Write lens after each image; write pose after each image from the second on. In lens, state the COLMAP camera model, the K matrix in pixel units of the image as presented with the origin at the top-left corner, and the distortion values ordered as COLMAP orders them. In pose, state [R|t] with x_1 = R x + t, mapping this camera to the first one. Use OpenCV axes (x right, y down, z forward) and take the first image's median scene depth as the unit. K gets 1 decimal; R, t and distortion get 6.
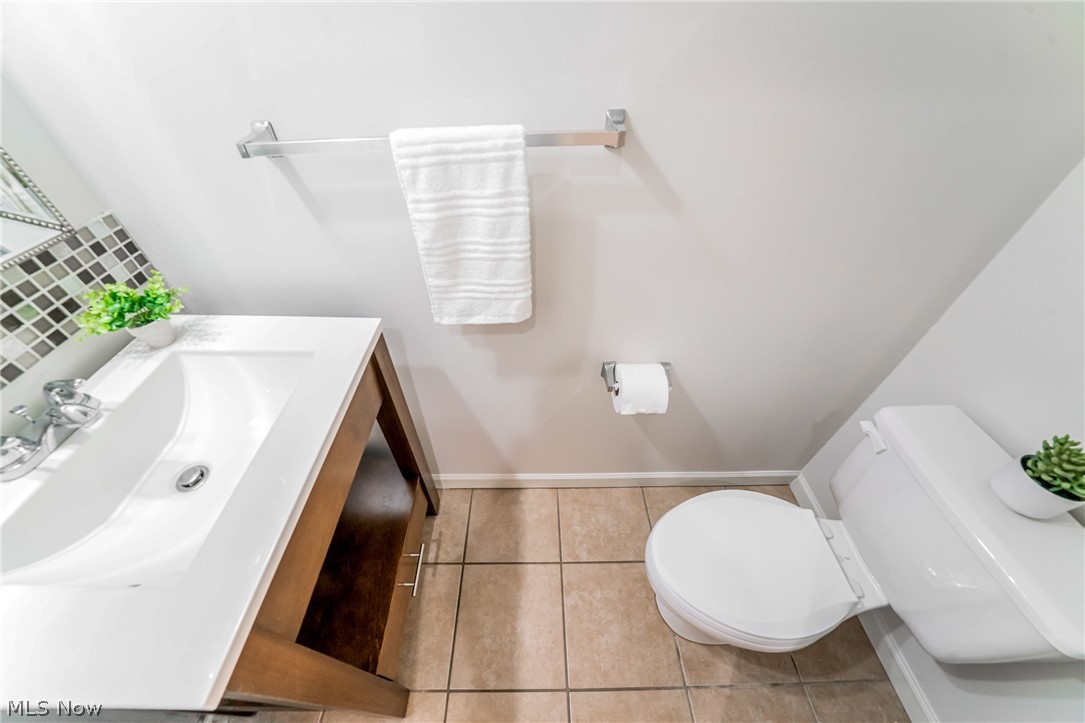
lens RADIAL K [[368.4, 0, 536.6], [0, 368.4, 358.1], [0, 0, 1]] dist [-0.000990, 0.000088]
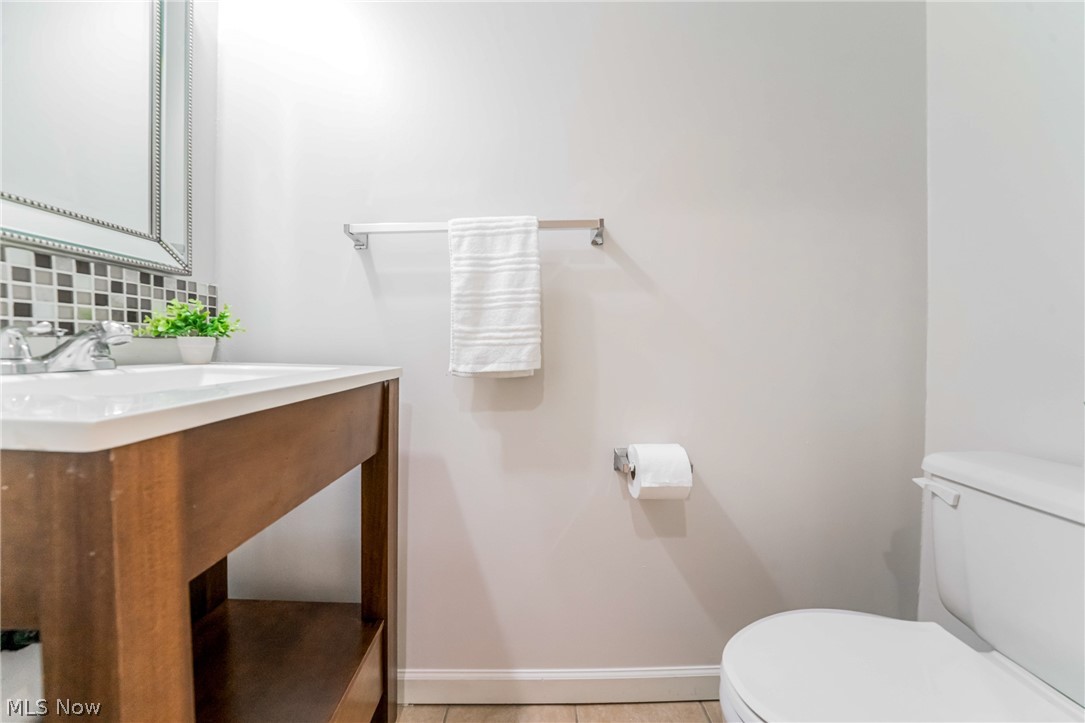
lens RADIAL K [[368.4, 0, 542.8], [0, 368.4, 350.3], [0, 0, 1]] dist [-0.000990, 0.000088]
pose [[0.999943, 0.000685, 0.010699, -0.021939], [0.006474, 0.756891, -0.653509, 0.660059], [-0.008545, 0.653540, 0.756843, 0.165219]]
